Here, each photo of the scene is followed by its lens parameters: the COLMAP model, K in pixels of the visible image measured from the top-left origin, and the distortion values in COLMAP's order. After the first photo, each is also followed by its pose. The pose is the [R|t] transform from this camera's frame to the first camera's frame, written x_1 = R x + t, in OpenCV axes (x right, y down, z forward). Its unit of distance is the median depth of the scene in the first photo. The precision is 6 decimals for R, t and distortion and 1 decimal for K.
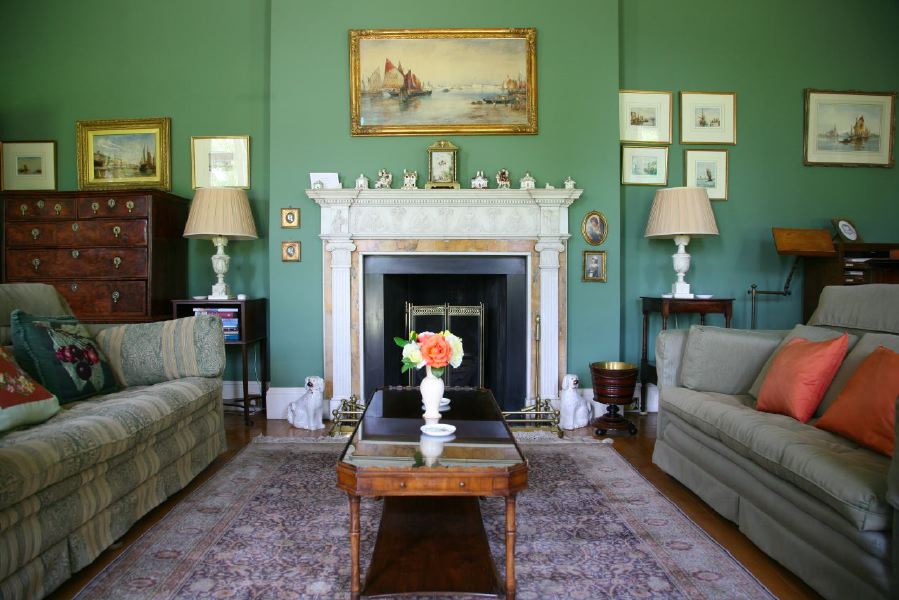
lens RADIAL K [[632.5, 0, 449.2], [0, 632.5, 298.9], [0, 0, 1]] dist [-0.087369, 0.037720]
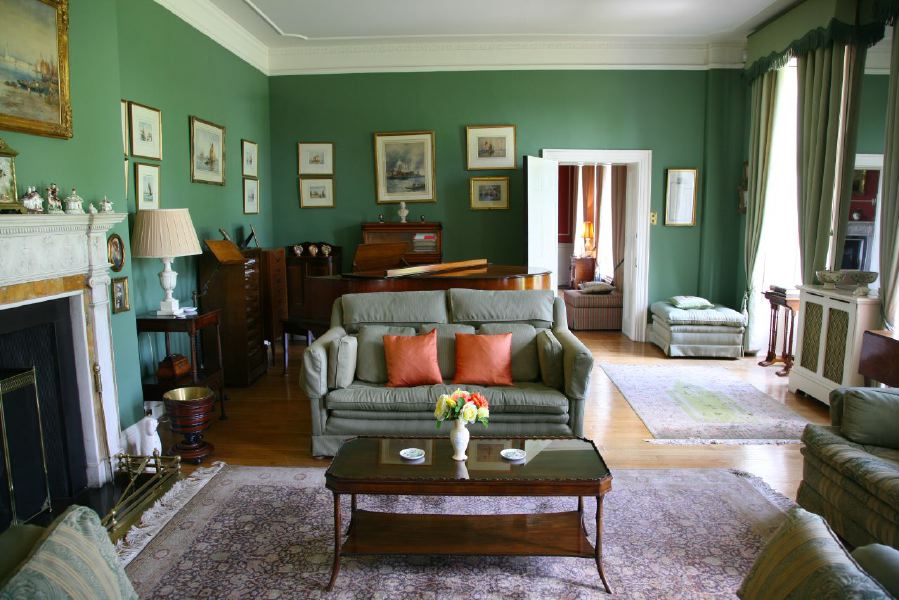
lens RADIAL K [[614.6, 0, 454.5], [0, 614.6, 302.8], [0, 0, 1]] dist [-0.101504, 0.046071]
pose [[0.054583, -0.147137, 0.987609, -0.597702], [0.037665, 0.988683, 0.145215, -0.149682], [-0.997799, 0.029272, 0.059507, 0.482351]]
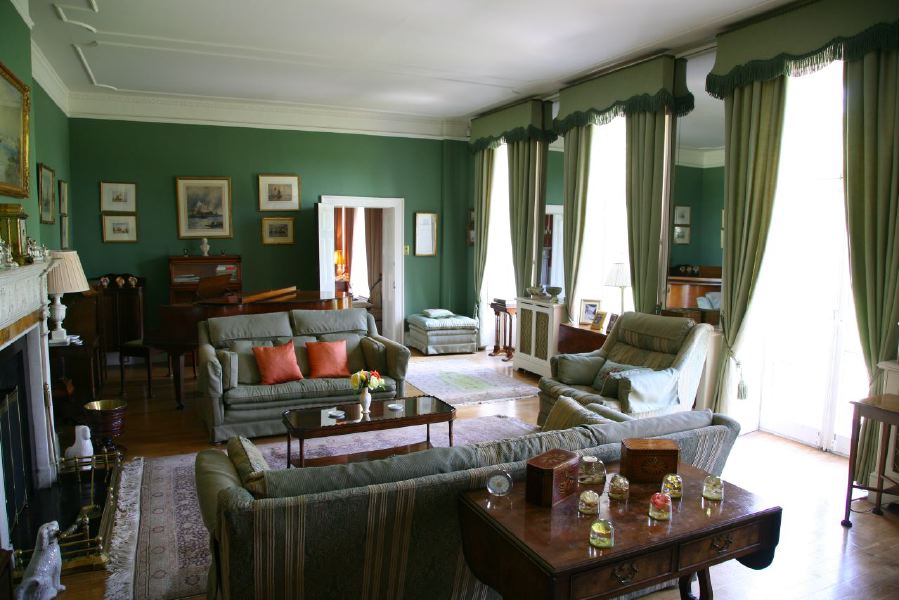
lens RADIAL K [[614.6, 0, 442.0], [0, 614.6, 298.8], [0, 0, 1]] dist [-0.101504, 0.046071]
pose [[-0.396630, -0.102701, 0.912216, -0.957601], [0.021672, 0.992397, 0.121151, -0.208141], [-0.917723, 0.067822, -0.391389, 0.786086]]
